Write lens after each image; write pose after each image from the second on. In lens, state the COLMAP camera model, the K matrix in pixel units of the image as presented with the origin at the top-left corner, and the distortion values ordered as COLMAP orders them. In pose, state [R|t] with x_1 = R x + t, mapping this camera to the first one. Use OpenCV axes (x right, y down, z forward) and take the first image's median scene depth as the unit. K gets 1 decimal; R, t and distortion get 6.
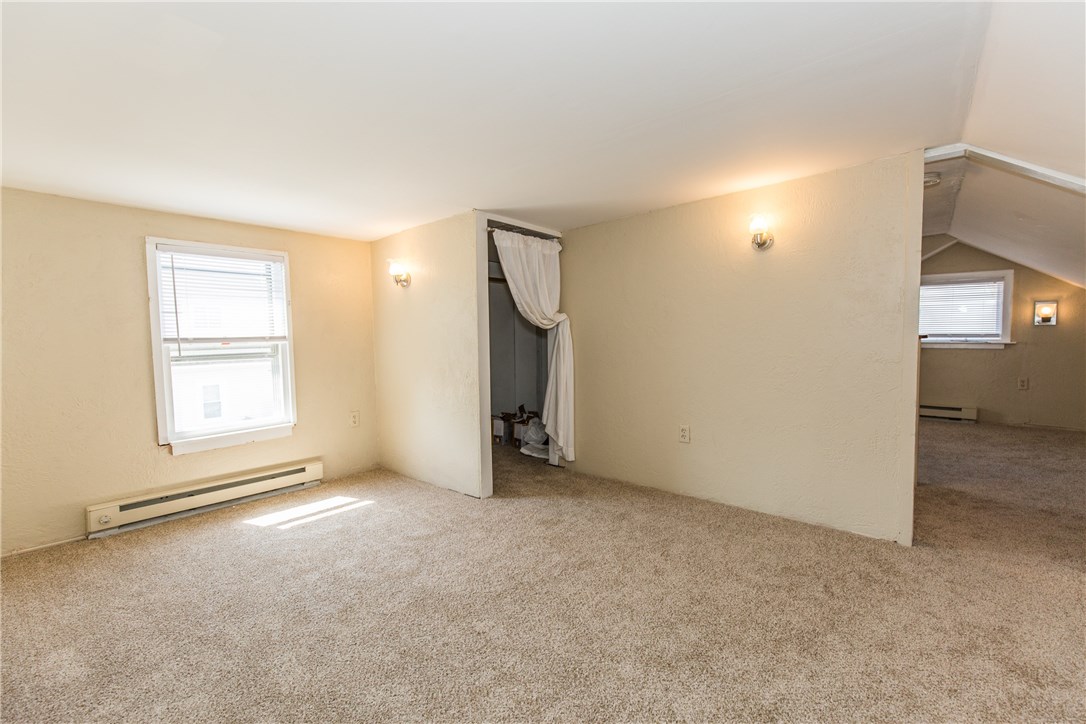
lens RADIAL K [[484.8, 0, 547.2], [0, 484.8, 358.9], [0, 0, 1]] dist [0.000106, -0.000109]
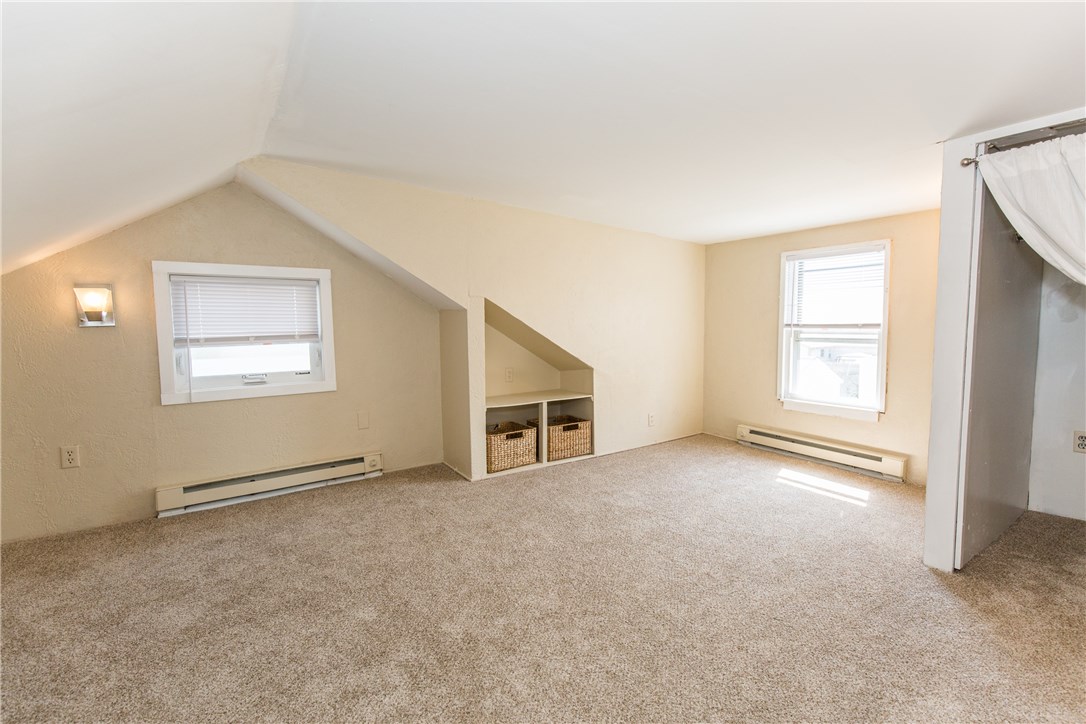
lens RADIAL K [[488.2, 0, 542.8], [0, 488.2, 359.8], [0, 0, 1]] dist [-0.001167, -0.000329]
pose [[-0.304436, 0.088549, -0.948408, 0.670483], [-0.041553, 0.993487, 0.106097, -0.052717], [0.951626, 0.071709, -0.298774, 0.668927]]
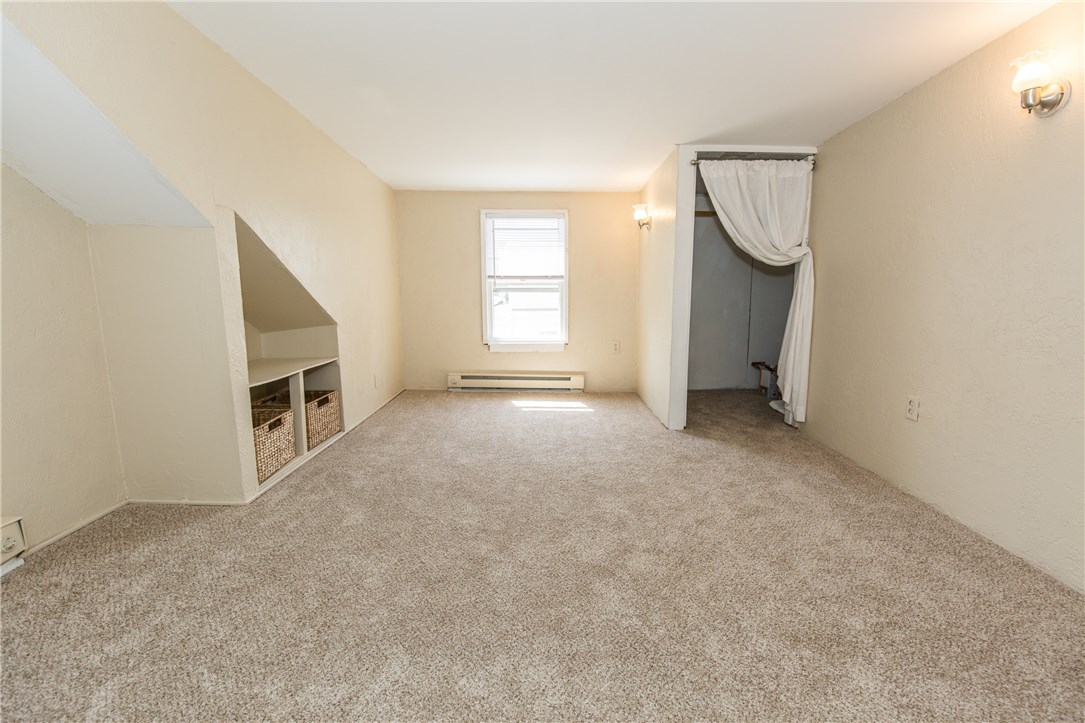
lens RADIAL K [[487.3, 0, 548.8], [0, 487.3, 358.7], [0, 0, 1]] dist [-0.000221, -0.000422]
pose [[0.632090, 0.121195, -0.765359, 0.491459], [-0.052189, 0.992109, 0.113999, 0.029376], [0.773136, -0.032114, 0.633427, 0.134720]]
